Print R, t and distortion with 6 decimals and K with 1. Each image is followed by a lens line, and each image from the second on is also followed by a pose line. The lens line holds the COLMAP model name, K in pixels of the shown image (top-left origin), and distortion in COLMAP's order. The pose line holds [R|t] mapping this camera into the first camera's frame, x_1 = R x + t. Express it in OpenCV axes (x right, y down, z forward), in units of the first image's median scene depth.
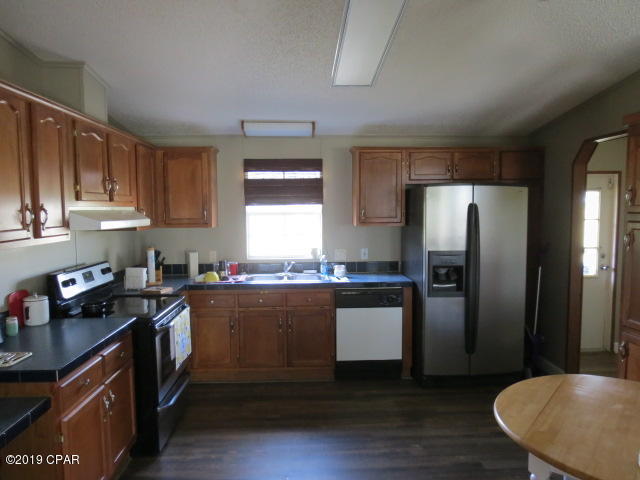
lens RADIAL K [[459.4, 0, 320.0], [0, 459.4, 240.0], [0, 0, 1]] dist [-0.004629, -0.008724]
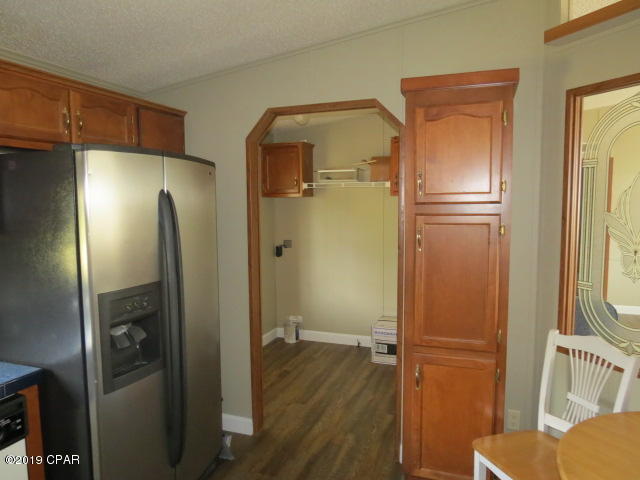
lens RADIAL K [[462.1, 0, 320.0], [0, 462.1, 240.0], [0, 0, 1]] dist [-0.035559, 0.009415]
pose [[0.362489, -0.079456, 0.928595, -0.093440], [0.071621, 0.995788, 0.057247, -0.039361], [-0.929232, 0.045756, 0.366653, 0.631790]]
